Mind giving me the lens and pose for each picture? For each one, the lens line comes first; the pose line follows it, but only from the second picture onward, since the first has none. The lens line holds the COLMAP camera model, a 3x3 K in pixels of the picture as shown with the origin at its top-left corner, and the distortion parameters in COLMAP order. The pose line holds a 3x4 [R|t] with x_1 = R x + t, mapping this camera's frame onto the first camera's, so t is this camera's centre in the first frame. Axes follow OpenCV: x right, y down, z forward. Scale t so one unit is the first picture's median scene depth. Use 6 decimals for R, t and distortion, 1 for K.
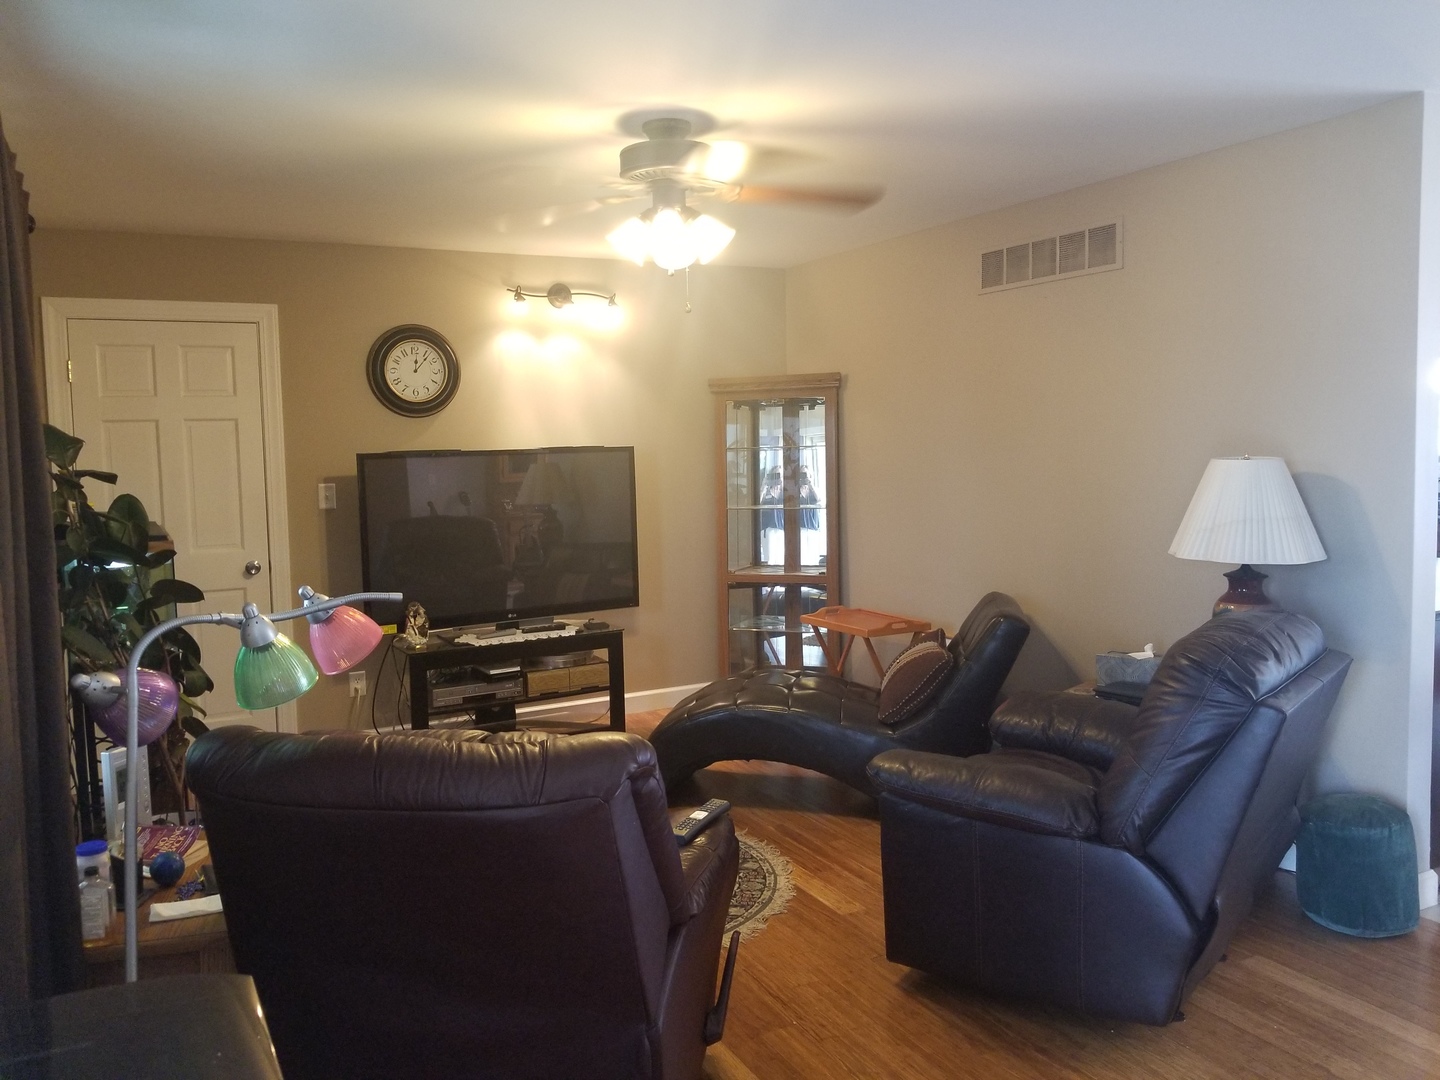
lens RADIAL K [[1114.7, 0, 716.2], [0, 1114.7, 530.0], [0, 0, 1]] dist [0.073495, -0.118280]
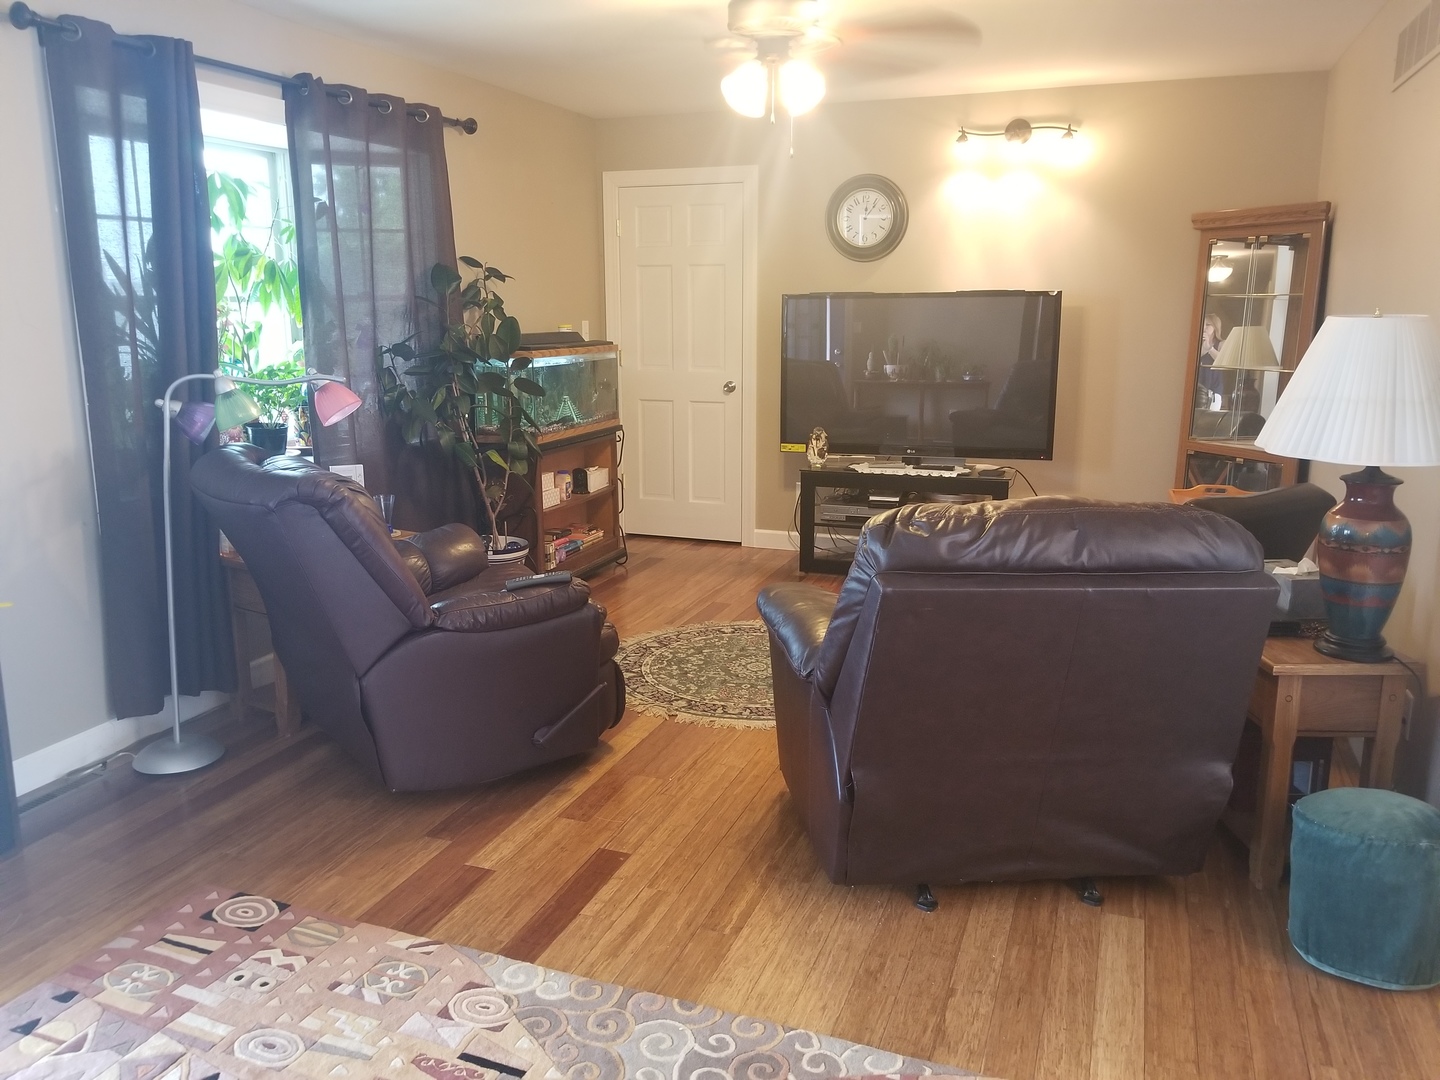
lens RADIAL K [[1114.7, 0, 714.4], [0, 1114.7, 545.2], [0, 0, 1]] dist [0.073495, -0.118280]
pose [[0.674363, 0.179006, -0.716374, 0.476582], [-0.070855, 0.981381, 0.178526, -0.013201], [0.734993, -0.069633, 0.674490, 0.128302]]
